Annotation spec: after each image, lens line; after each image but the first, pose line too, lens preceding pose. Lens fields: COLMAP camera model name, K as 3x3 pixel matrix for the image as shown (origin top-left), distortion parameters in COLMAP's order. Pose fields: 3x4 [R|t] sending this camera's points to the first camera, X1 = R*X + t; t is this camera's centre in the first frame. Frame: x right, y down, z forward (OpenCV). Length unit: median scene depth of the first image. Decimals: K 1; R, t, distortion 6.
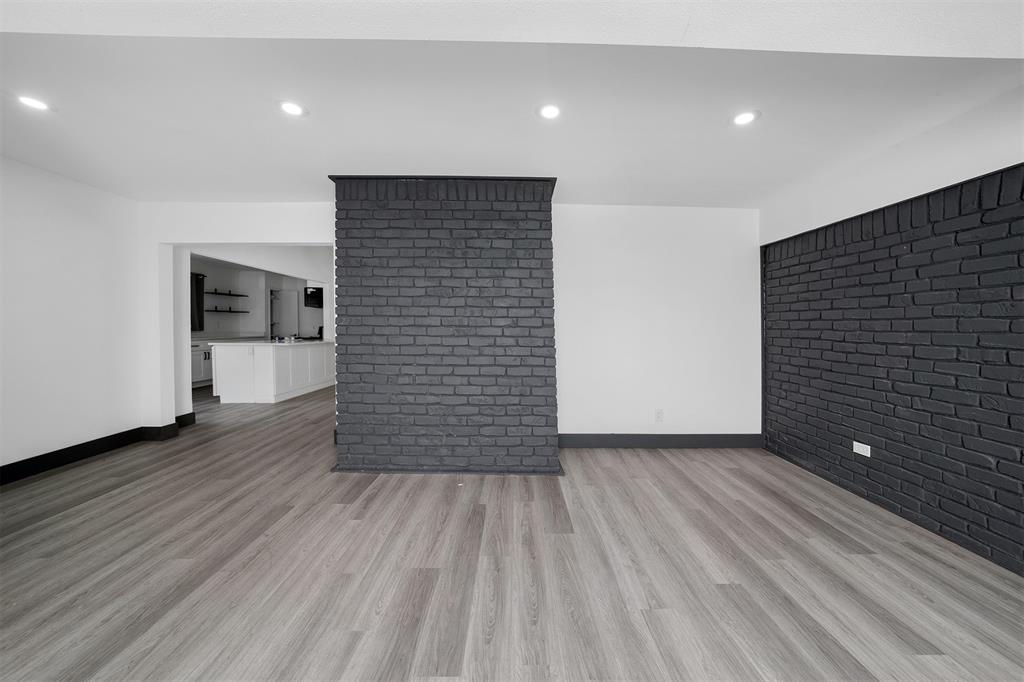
lens RADIAL K [[365.1, 0, 525.4], [0, 365.1, 332.9], [0, 0, 1]] dist [-0.019420, 0.000306]
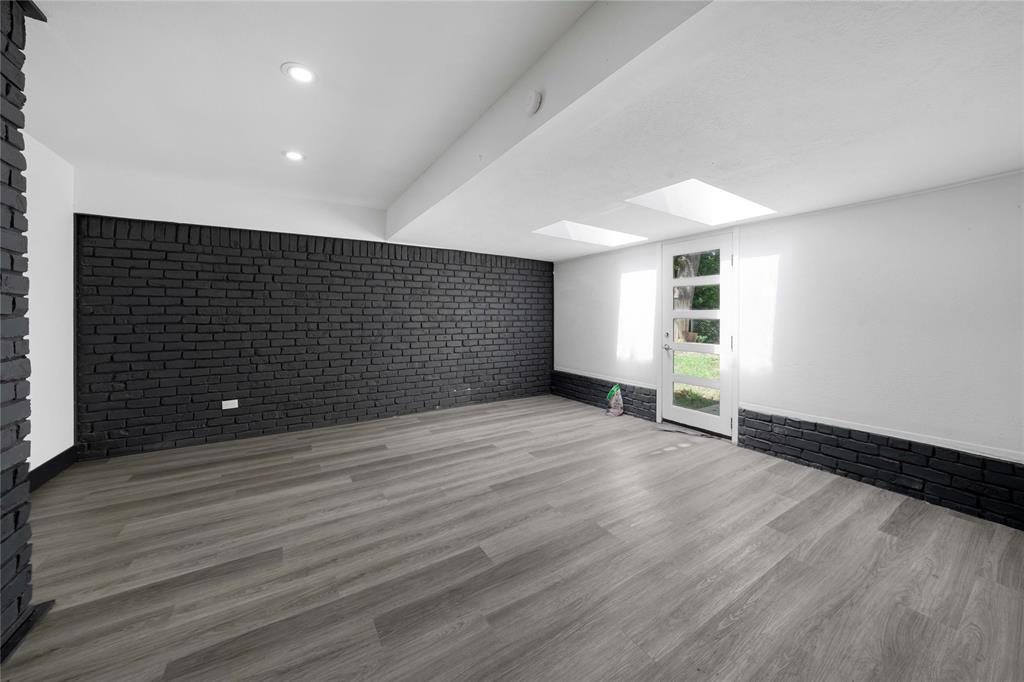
lens RADIAL K [[339.9, 0, 516.6], [0, 339.9, 311.2], [0, 0, 1]] dist [0.000014, 0.000045]
pose [[-0.509705, -0.001476, 0.860348, -0.646320], [0.015072, 0.999830, 0.010644, -0.016476], [-0.860217, 0.018393, -0.509596, 0.685774]]
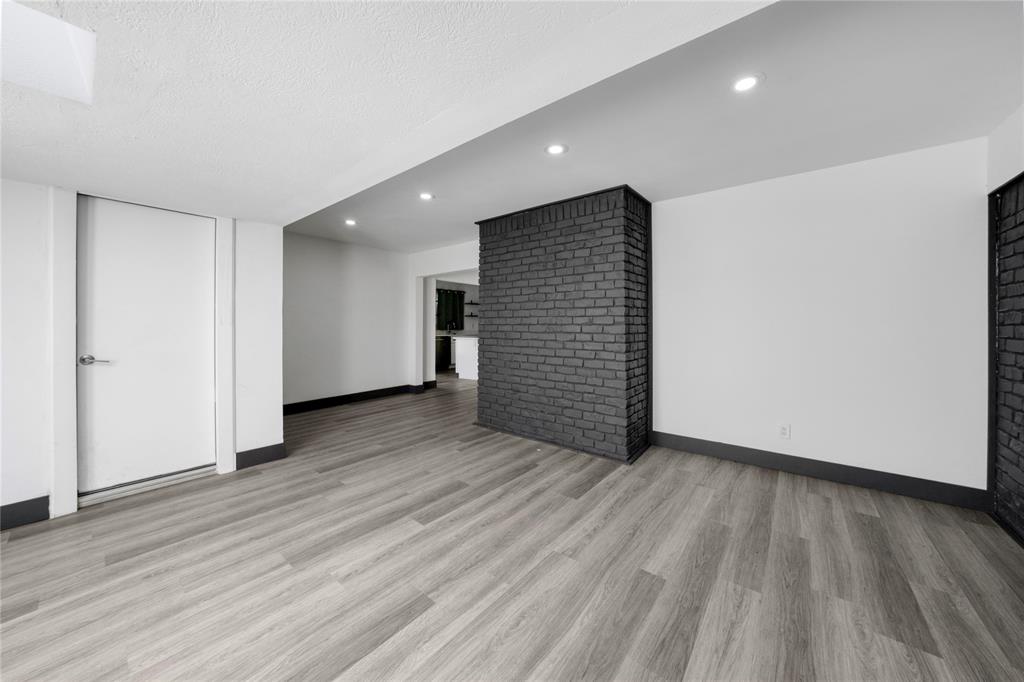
lens RADIAL K [[382.2, 0, 523.5], [0, 382.2, 328.3], [0, 0, 1]] dist [-0.026530, 0.006748]
pose [[0.755574, -0.002918, -0.655057, 0.603808], [-0.006260, 0.999912, -0.011674, 0.010777], [0.655034, 0.012921, 0.755489, -0.035036]]
